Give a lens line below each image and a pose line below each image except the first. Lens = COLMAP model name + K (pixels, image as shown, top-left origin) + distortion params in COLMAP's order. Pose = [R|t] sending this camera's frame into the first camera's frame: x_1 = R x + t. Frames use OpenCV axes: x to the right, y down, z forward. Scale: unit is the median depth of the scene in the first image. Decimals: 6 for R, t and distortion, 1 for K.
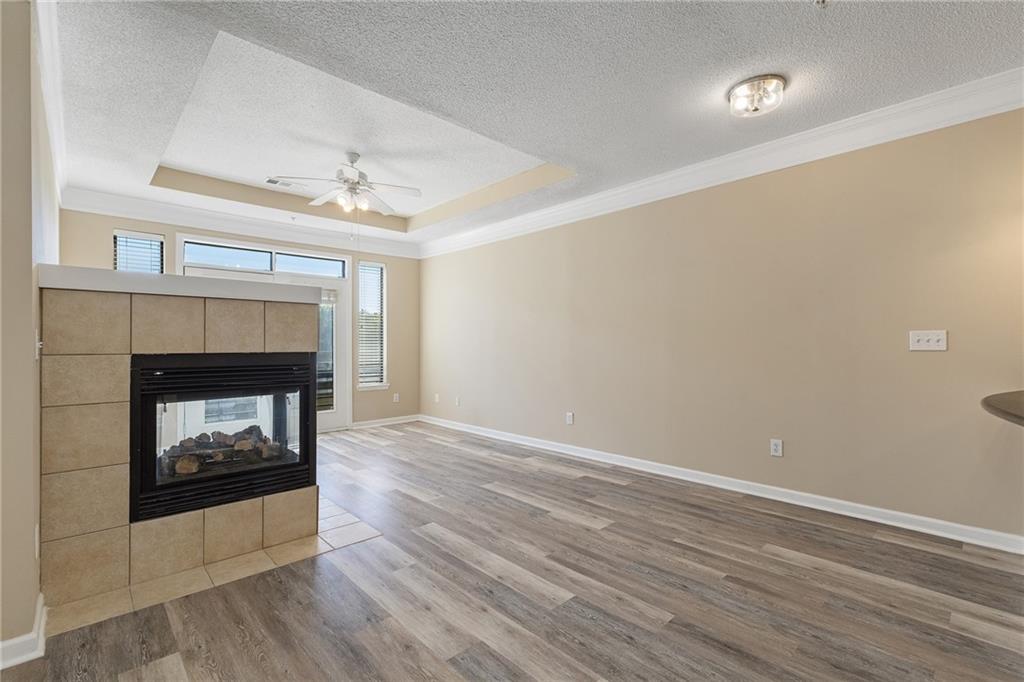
lens RADIAL K [[459.2, 0, 512.0], [0, 459.2, 343.2], [0, 0, 1]] dist [0.006914, -0.000867]
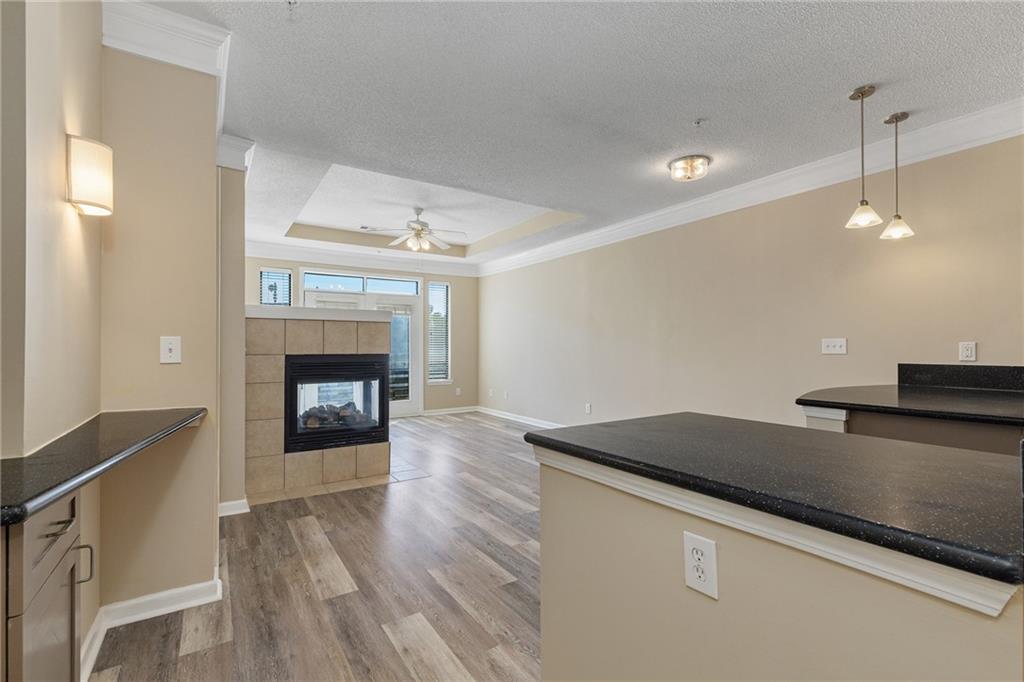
lens RADIAL K [[459.2, 0, 510.0], [0, 459.2, 343.7], [0, 0, 1]] dist [0.006914, -0.000867]
pose [[0.984062, -0.000556, -0.177823, 0.234761], [-0.000303, 0.999988, -0.004806, -0.007006], [0.177824, 0.004783, 0.984051, -0.417782]]
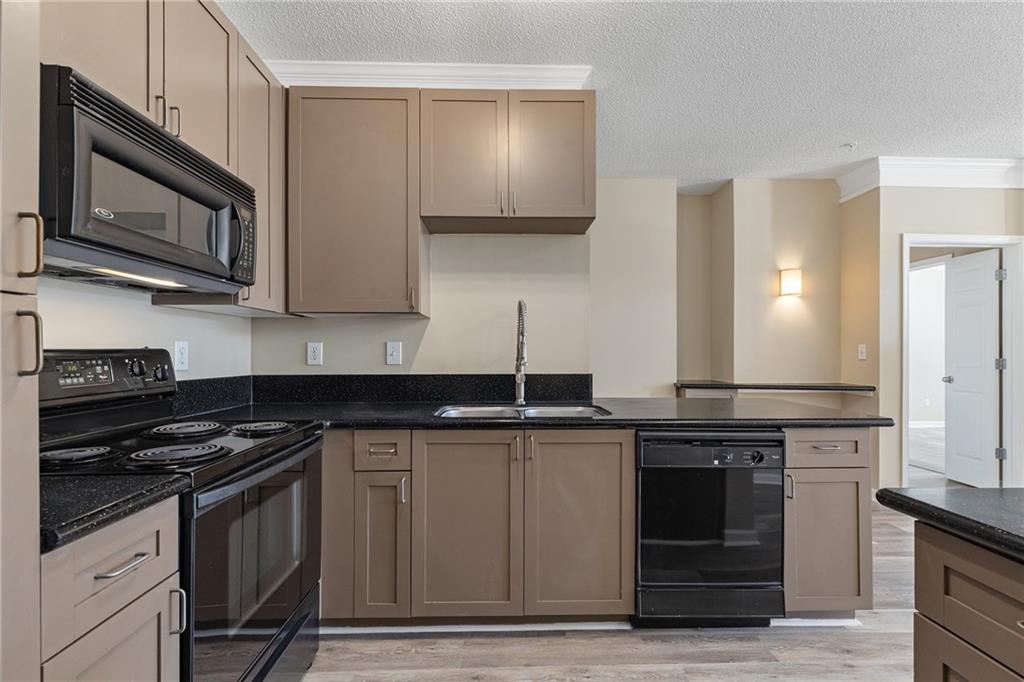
lens RADIAL K [[459.2, 0, 513.5], [0, 459.2, 349.1], [0, 0, 1]] dist [0.006914, -0.000867]
pose [[-0.657150, -0.002245, -0.753757, 1.224894], [0.003651, 0.999974, -0.006161, -0.004685], [0.753751, -0.006800, -0.657125, 0.322530]]
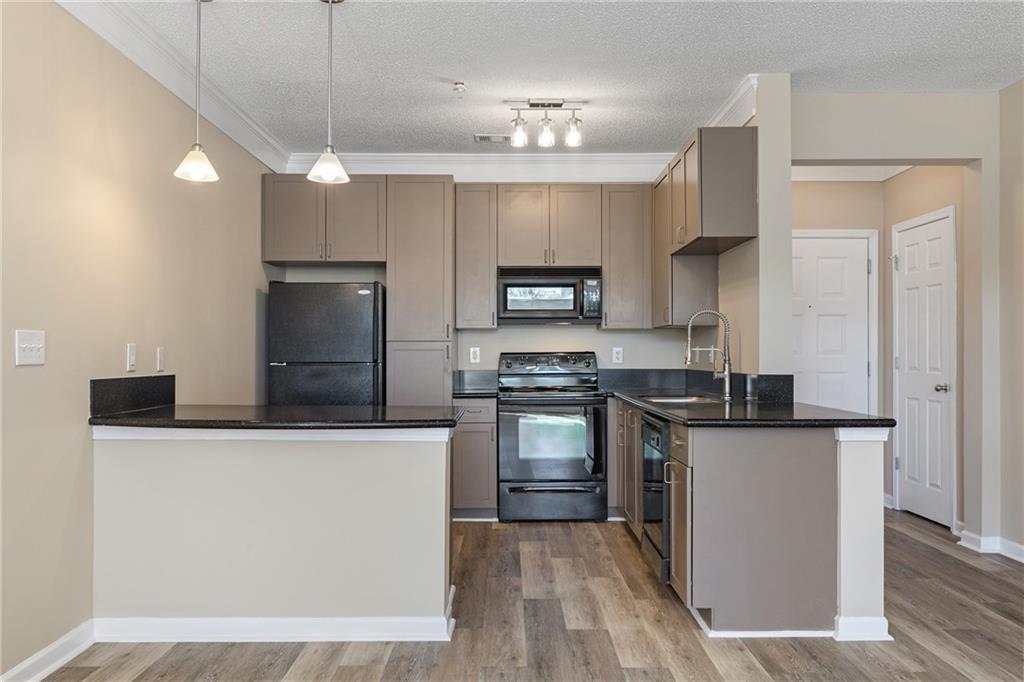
lens RADIAL K [[825.9, 0, 514.5], [0, 825.9, 344.9], [0, 0, 1]] dist [0.012026, -0.003813]
pose [[-0.737608, 0.007037, 0.675193, -0.239752], [-0.003238, 0.999897, -0.013959, 0.000850], [-0.675222, -0.012483, -0.737509, 1.333643]]
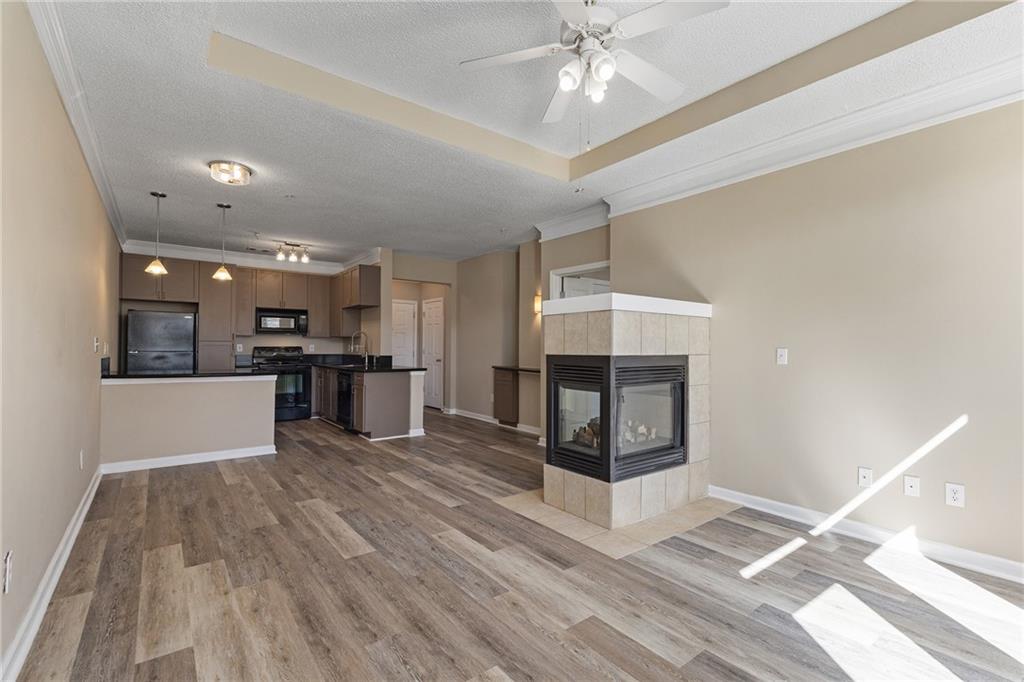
lens RADIAL K [[459.2, 0, 515.4], [0, 459.2, 342.2], [0, 0, 1]] dist [0.006914, -0.000867]
pose [[-0.995806, -0.001156, 0.091480, -0.451001], [-0.002879, 0.999821, -0.018699, 0.008336], [-0.091442, -0.018884, -0.995631, 2.206674]]
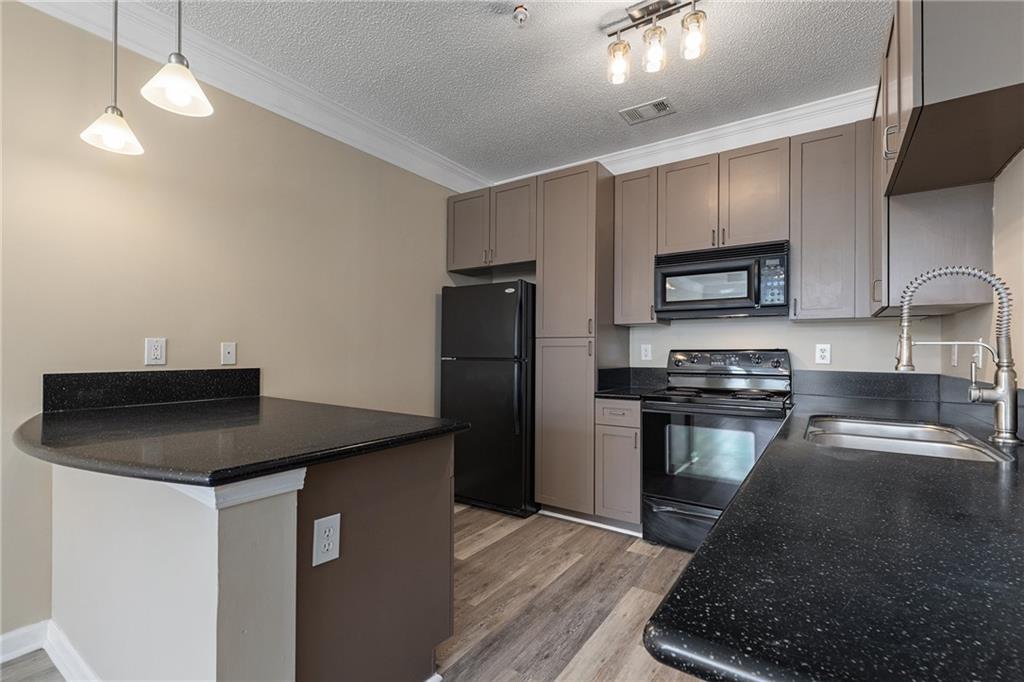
lens RADIAL K [[459.2, 0, 517.3], [0, 459.2, 347.4], [0, 0, 1]] dist [0.006914, -0.000867]
pose [[-0.225003, 0.006194, 0.974338, 0.232921], [-0.010340, 0.999908, -0.008744, -0.001129], [-0.974303, -0.012042, -0.224919, 0.383481]]
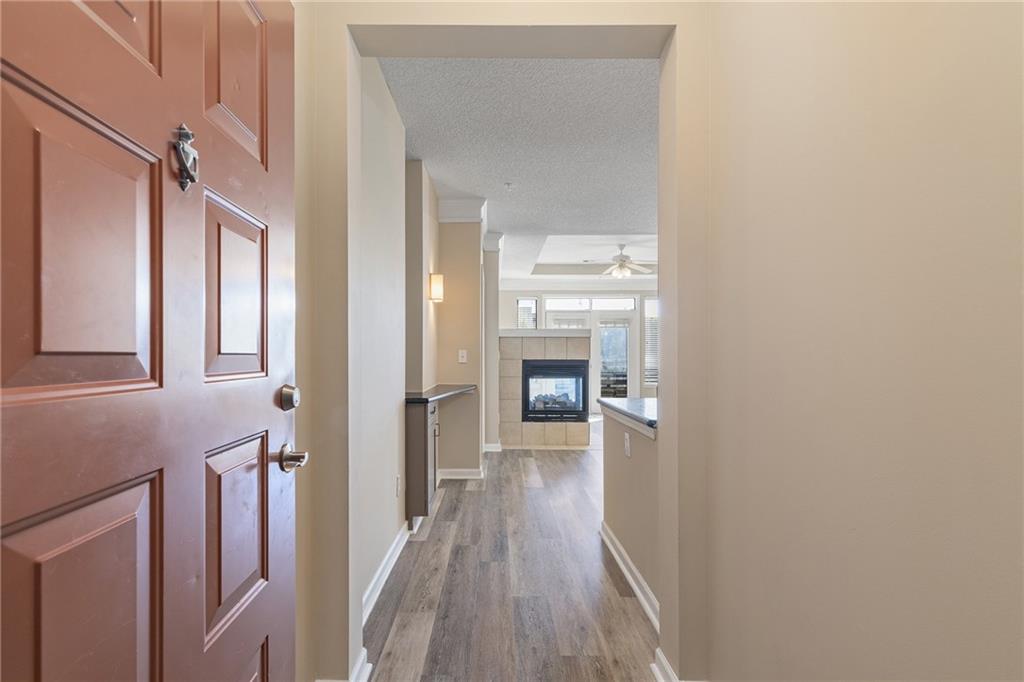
lens RADIAL K [[459.2, 0, 481.4], [0, 459.2, 349.2], [0, 0, 1]] dist [0.006914, -0.000867]
pose [[0.706319, -0.001017, -0.707893, 0.721906], [-0.002568, 0.999989, -0.003998, -0.019839], [0.707889, 0.004642, 0.706309, -0.848978]]
